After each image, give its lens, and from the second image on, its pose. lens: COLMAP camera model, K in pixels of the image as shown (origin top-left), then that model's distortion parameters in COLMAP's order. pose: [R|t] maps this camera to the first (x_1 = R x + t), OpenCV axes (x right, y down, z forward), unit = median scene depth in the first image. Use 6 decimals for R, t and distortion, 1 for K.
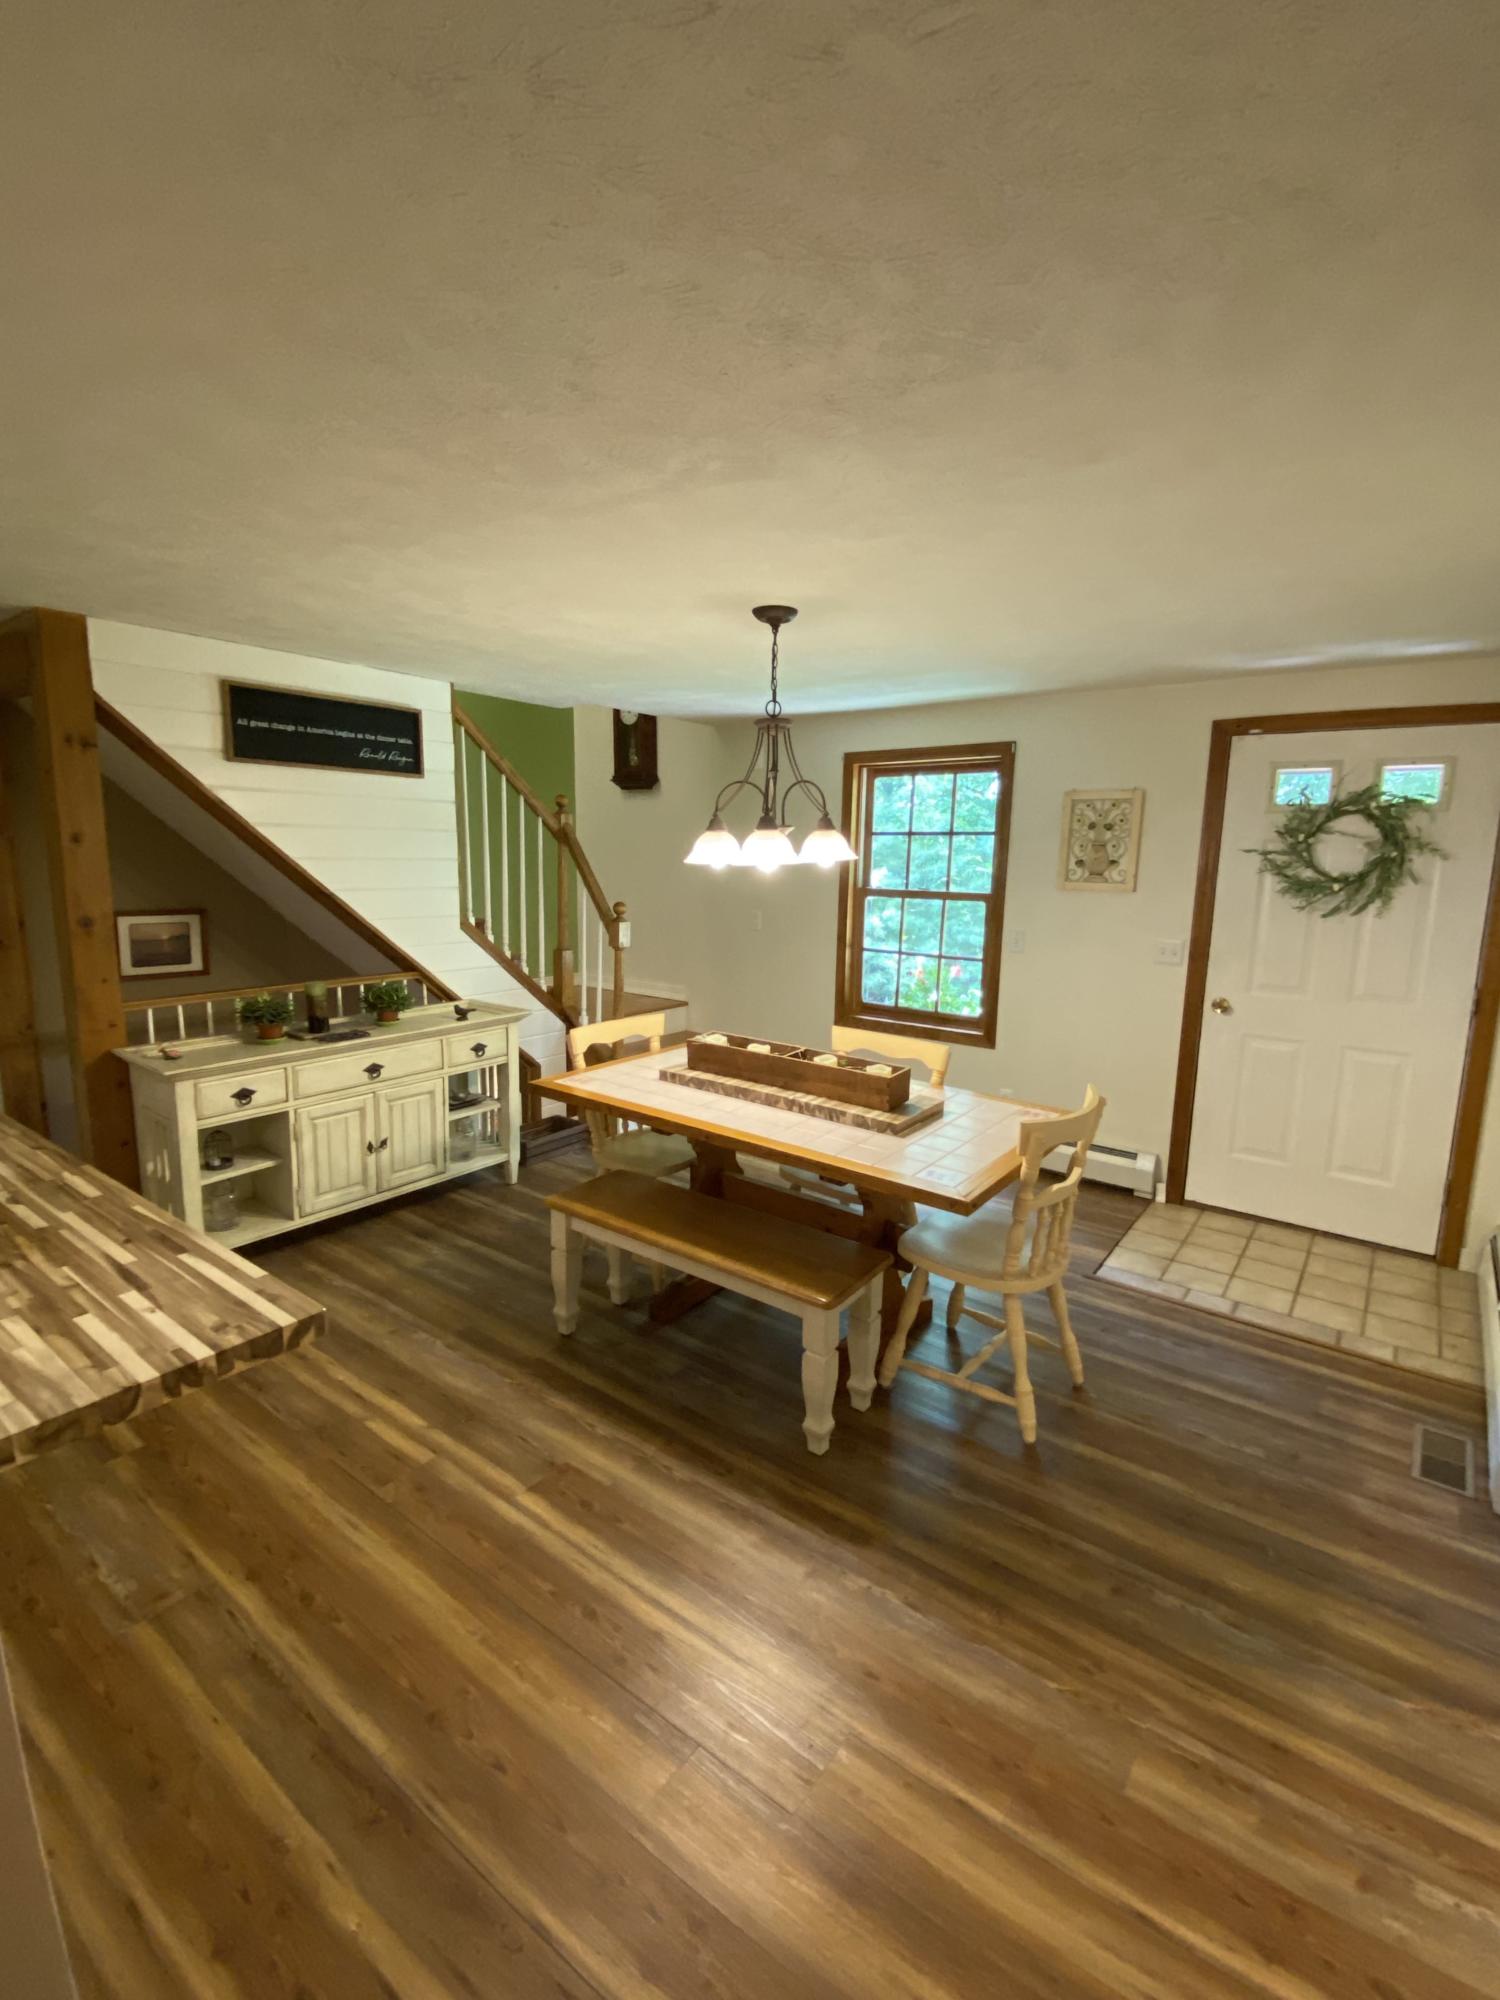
lens RADIAL K [[898.1, 0, 750.0], [0, 898.1, 1000.0], [0, 0, 1]] dist [0.001800, -0.000384]
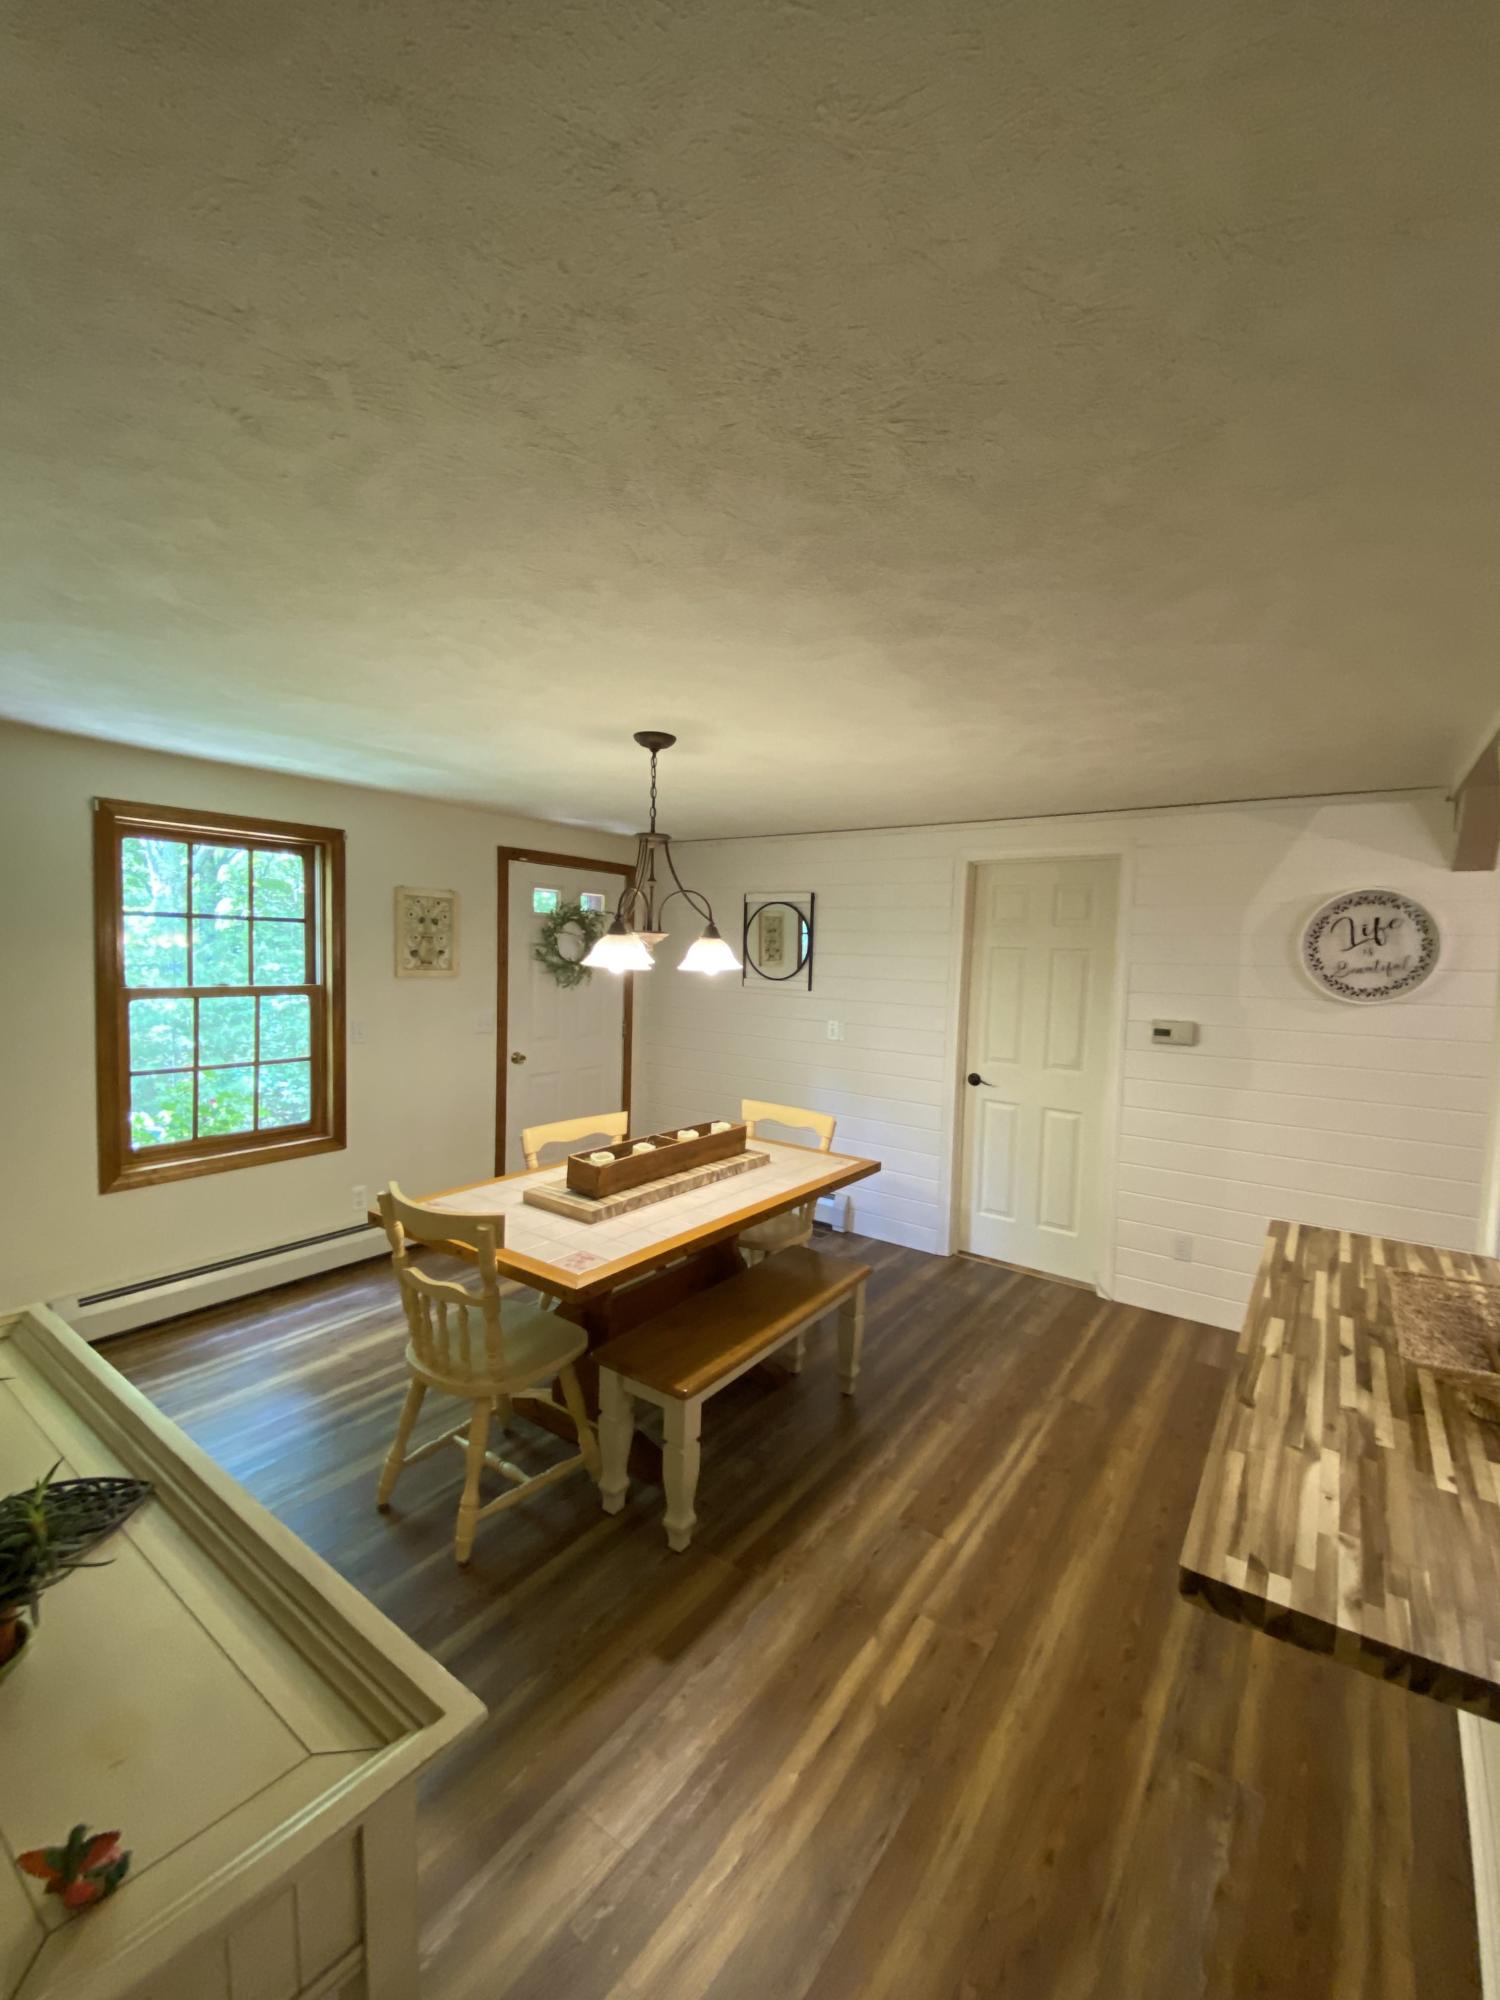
lens RADIAL K [[820.0, 0, 750.0], [0, 820.0, 1000.0], [0, 0, 1]] dist [0.001203, -0.009702]
pose [[-0.021076, -0.074307, 0.997013, -0.952594], [0.137125, 0.987595, 0.076504, -0.173885], [-0.990330, 0.138327, -0.010625, 0.916136]]
